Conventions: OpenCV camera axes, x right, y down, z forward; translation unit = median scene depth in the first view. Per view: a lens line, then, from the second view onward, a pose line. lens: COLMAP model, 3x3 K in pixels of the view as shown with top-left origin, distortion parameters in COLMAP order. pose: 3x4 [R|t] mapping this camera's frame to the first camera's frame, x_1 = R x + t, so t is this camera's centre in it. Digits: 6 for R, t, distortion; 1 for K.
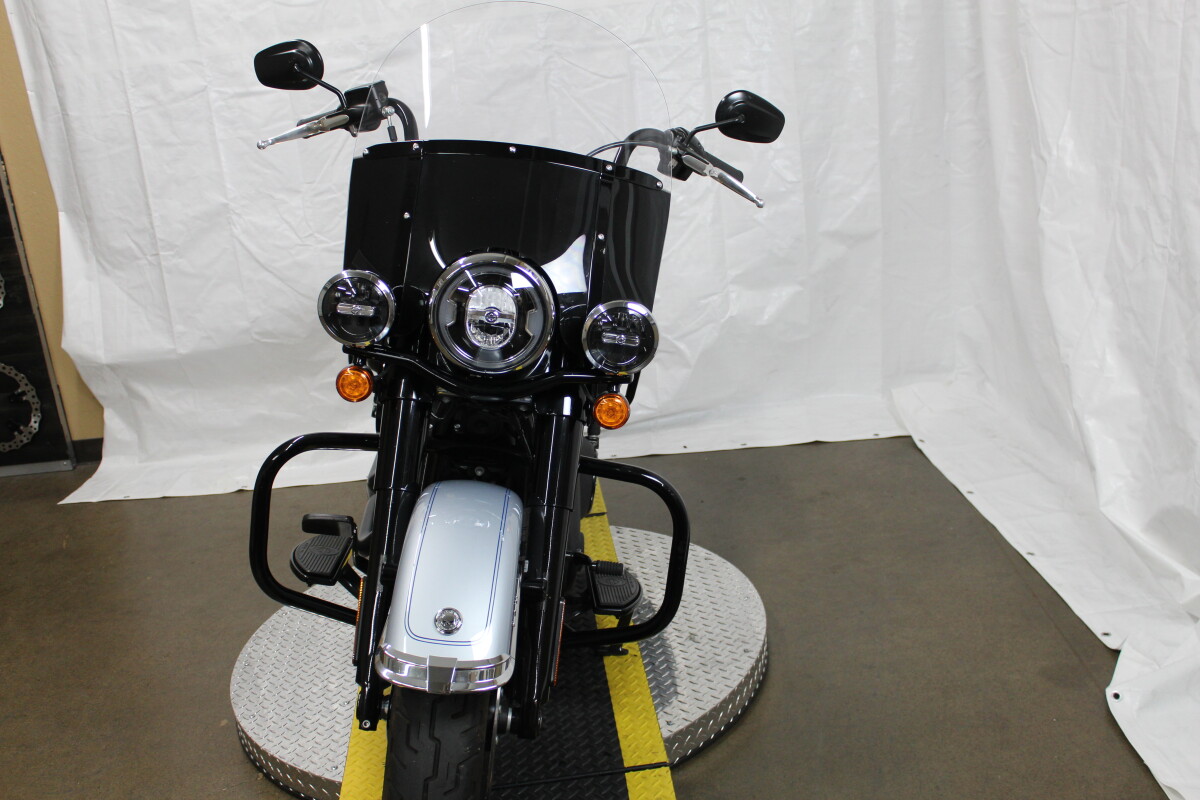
lens RADIAL K [[1207.4, 0, 618.6], [0, 1207.4, 409.0], [0, 0, 1]] dist [-0.087068, 0.000000]
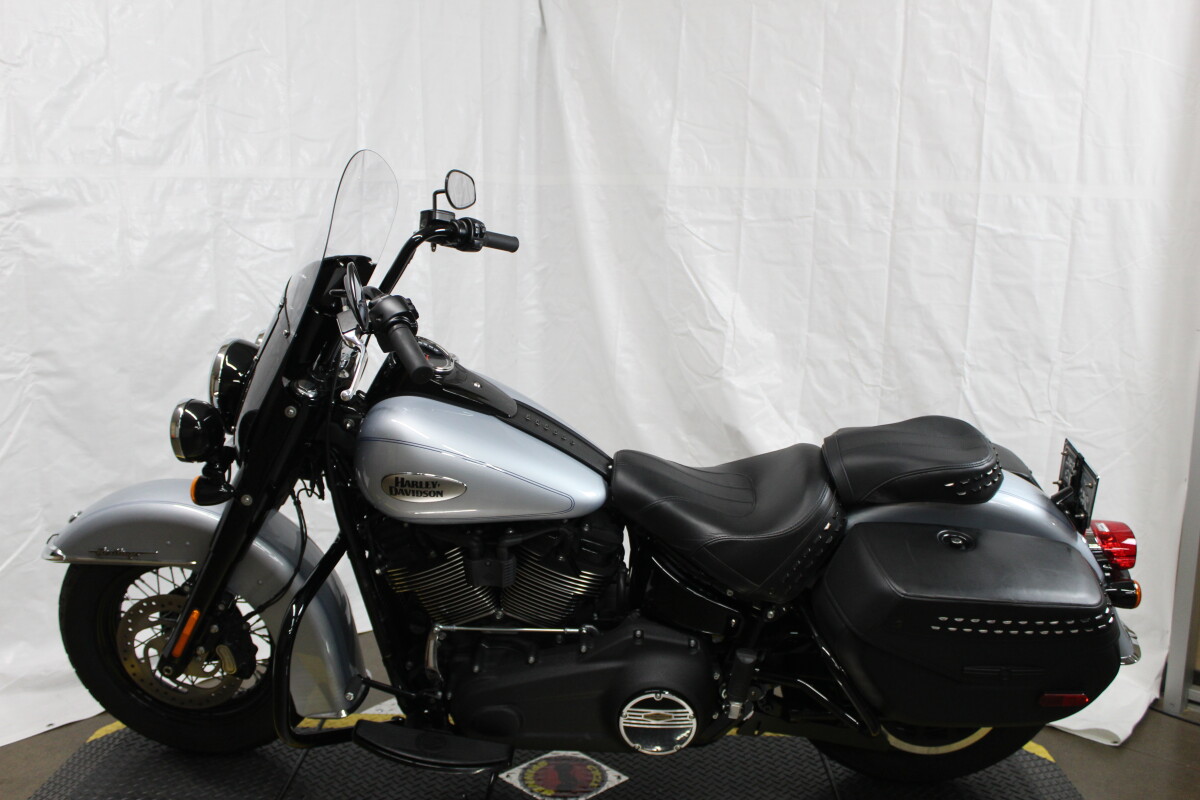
lens RADIAL K [[1115.0, 0, 592.0], [0, 1115.0, 402.4], [0, 0, 1]] dist [-0.081910, 0.000000]
pose [[0.668126, -0.024969, 0.743629, -0.505594], [0.159212, 0.981085, -0.110105, -0.016576], [-0.726814, 0.191959, 0.659464, 0.248792]]
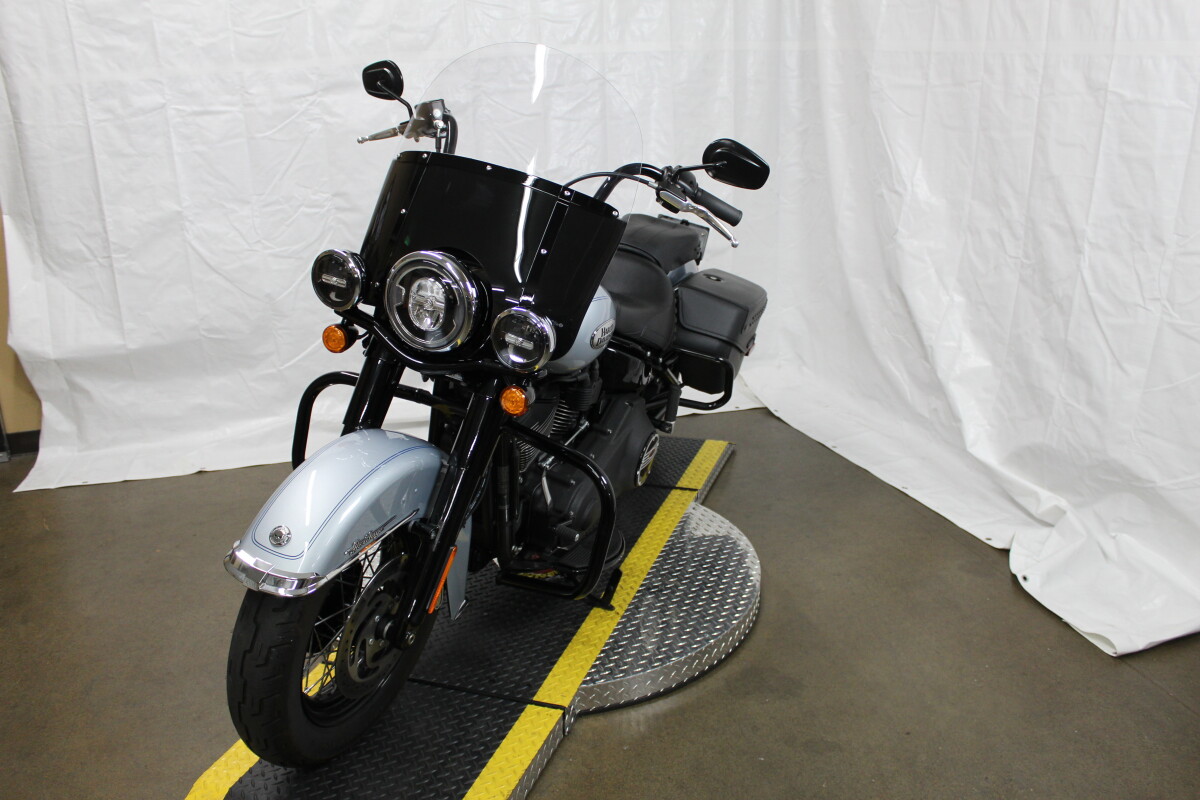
lens RADIAL K [[1023.5, 0, 610.4], [0, 1023.5, 399.2], [0, 0, 1]] dist [-0.142489, 0.099443]
pose [[0.956859, -0.020711, 0.289815, -0.226643], [0.024073, 0.999678, -0.008041, 0.018187], [-0.289555, 0.014671, 0.957049, 0.010703]]
